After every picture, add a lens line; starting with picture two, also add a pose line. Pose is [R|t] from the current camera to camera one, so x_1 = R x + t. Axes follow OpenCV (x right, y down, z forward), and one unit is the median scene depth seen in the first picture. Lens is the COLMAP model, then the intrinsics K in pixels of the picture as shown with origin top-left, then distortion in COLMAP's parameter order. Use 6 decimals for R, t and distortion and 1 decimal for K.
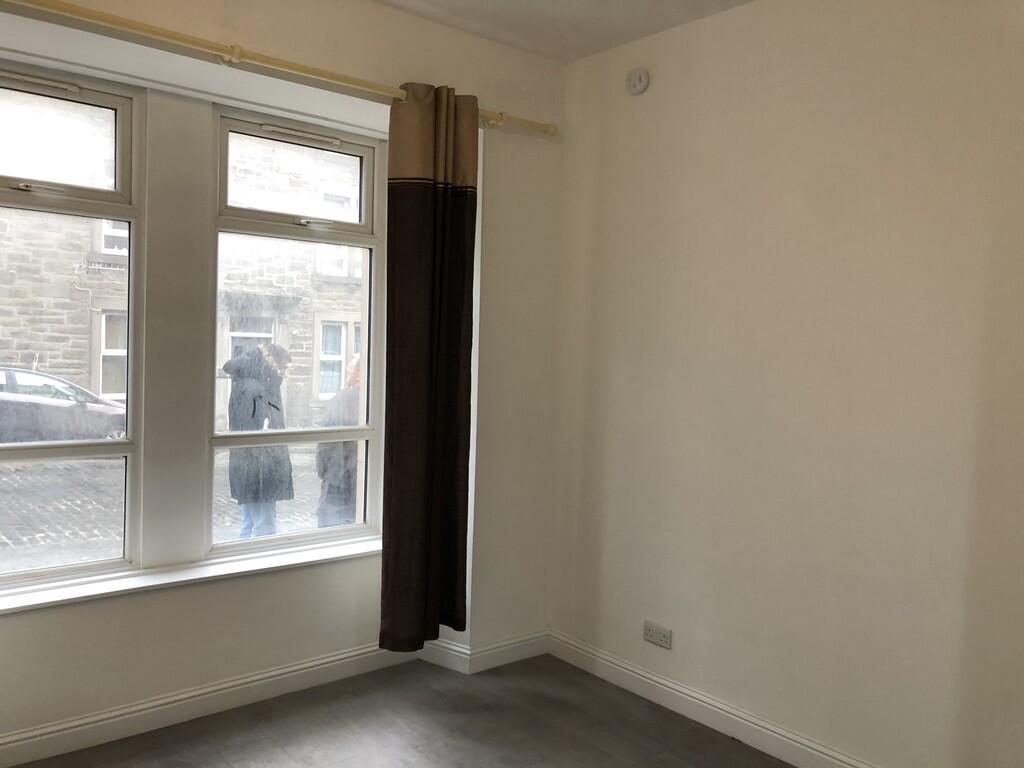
lens RADIAL K [[841.9, 0, 517.8], [0, 841.9, 381.5], [0, 0, 1]] dist [0.099937, -0.103493]
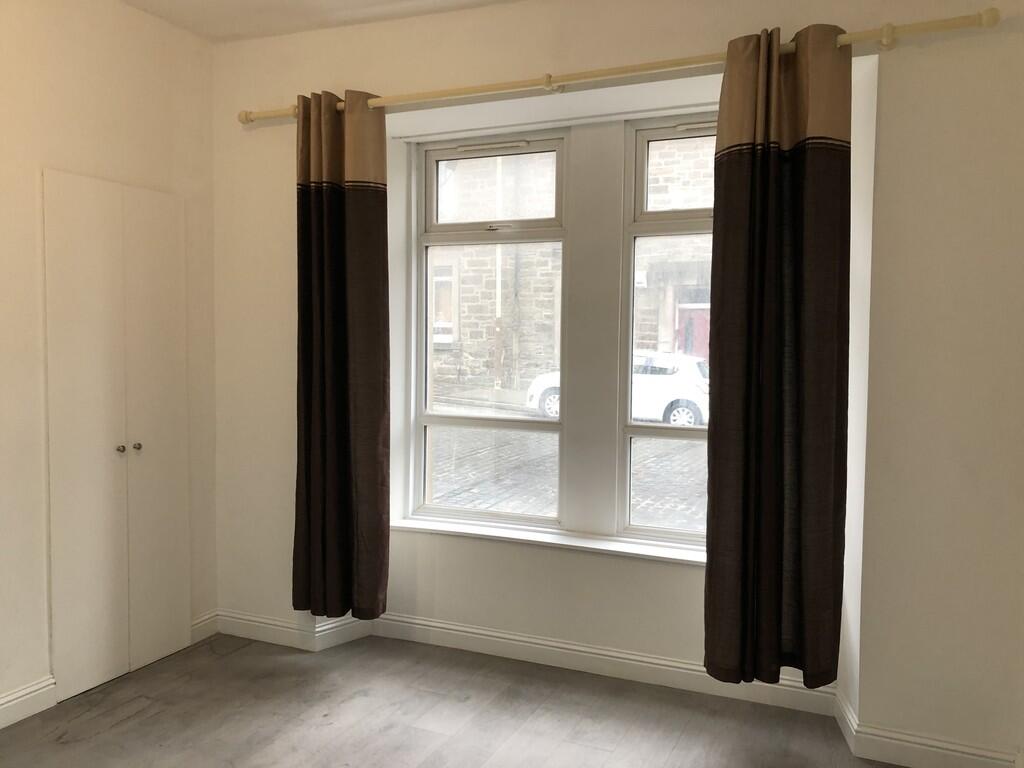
lens RADIAL K [[841.9, 0, 517.8], [0, 841.9, 381.5], [0, 0, 1]] dist [0.099937, -0.103493]
pose [[0.442635, 0.018686, -0.896507, 0.584638], [-0.034598, 0.999394, 0.003749, 0.009614], [0.896034, 0.029358, 0.443013, 0.415507]]
